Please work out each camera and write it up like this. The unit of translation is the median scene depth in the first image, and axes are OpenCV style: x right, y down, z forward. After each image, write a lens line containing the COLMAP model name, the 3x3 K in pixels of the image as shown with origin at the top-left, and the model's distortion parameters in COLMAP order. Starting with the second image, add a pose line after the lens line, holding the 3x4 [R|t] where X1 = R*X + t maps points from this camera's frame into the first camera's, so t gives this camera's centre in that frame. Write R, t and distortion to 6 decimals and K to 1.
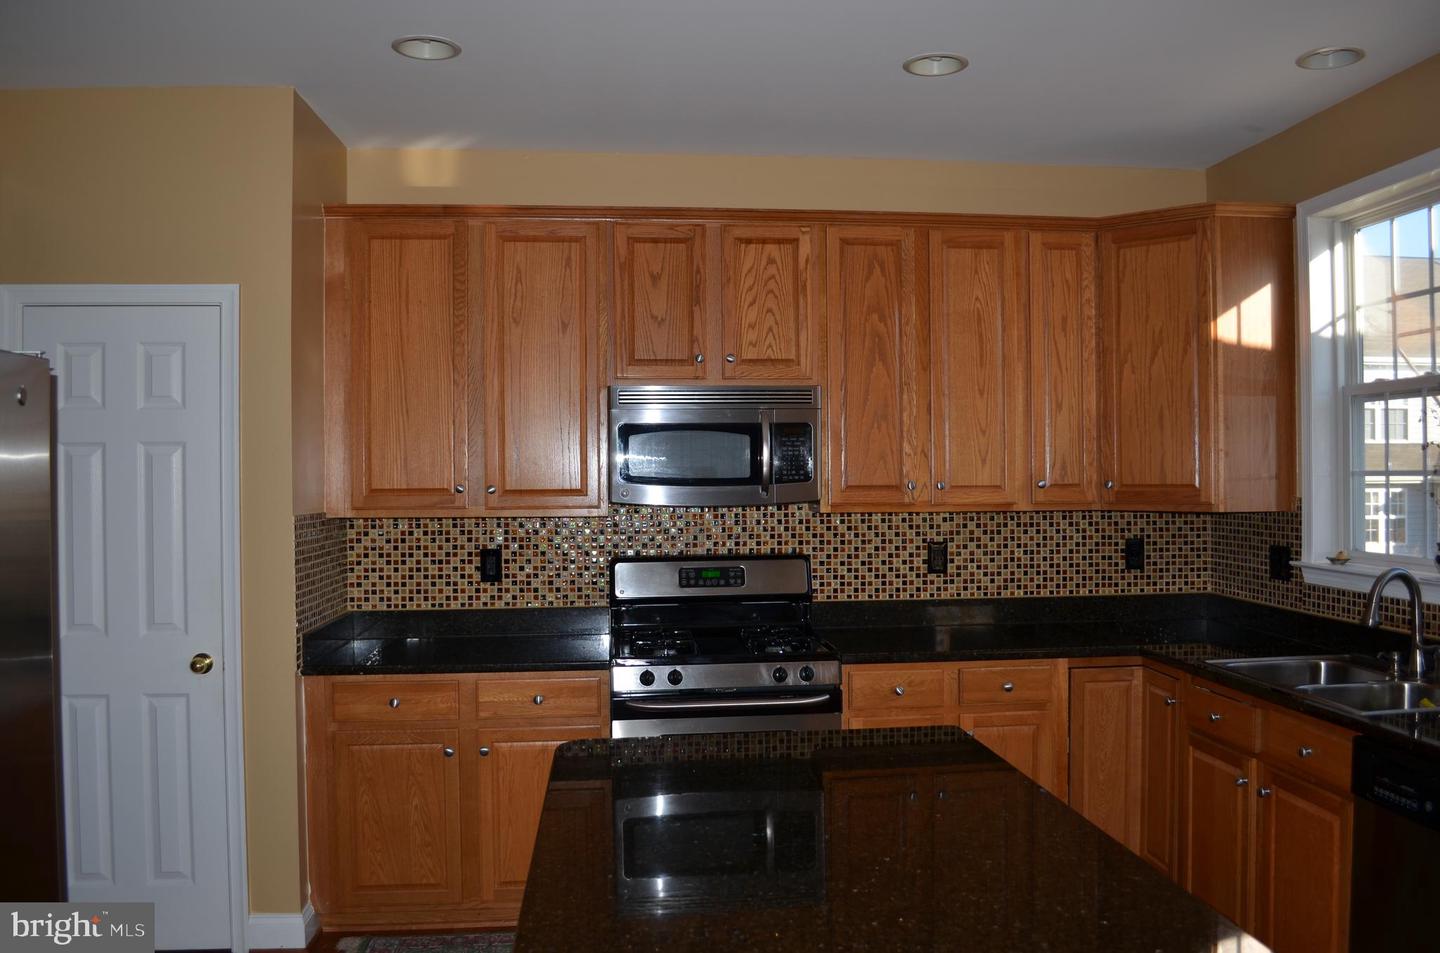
lens RADIAL K [[1135.2, 0, 732.8], [0, 1135.2, 474.5], [0, 0, 1]] dist [-0.075080, 0.009731]
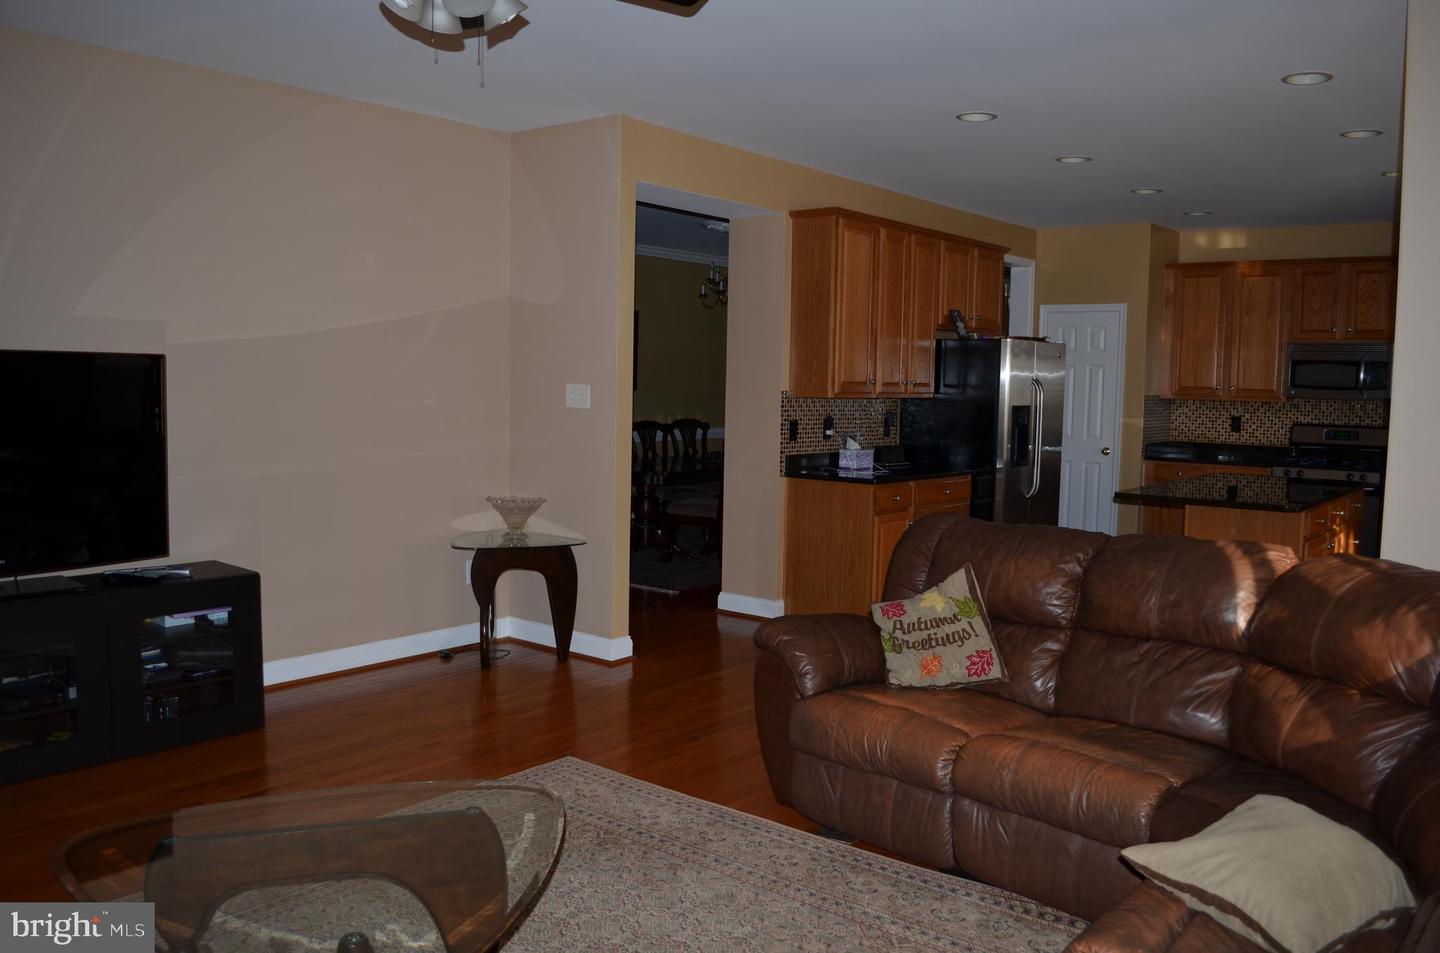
lens RADIAL K [[1135.2, 0, 732.8], [0, 1135.2, 474.5], [0, 0, 1]] dist [-0.075080, 0.009731]
pose [[0.701491, 0.081579, -0.707994, 0.673588], [-0.024512, 0.995601, 0.090432, 0.006889], [0.712257, -0.046083, 0.700405, -1.265973]]
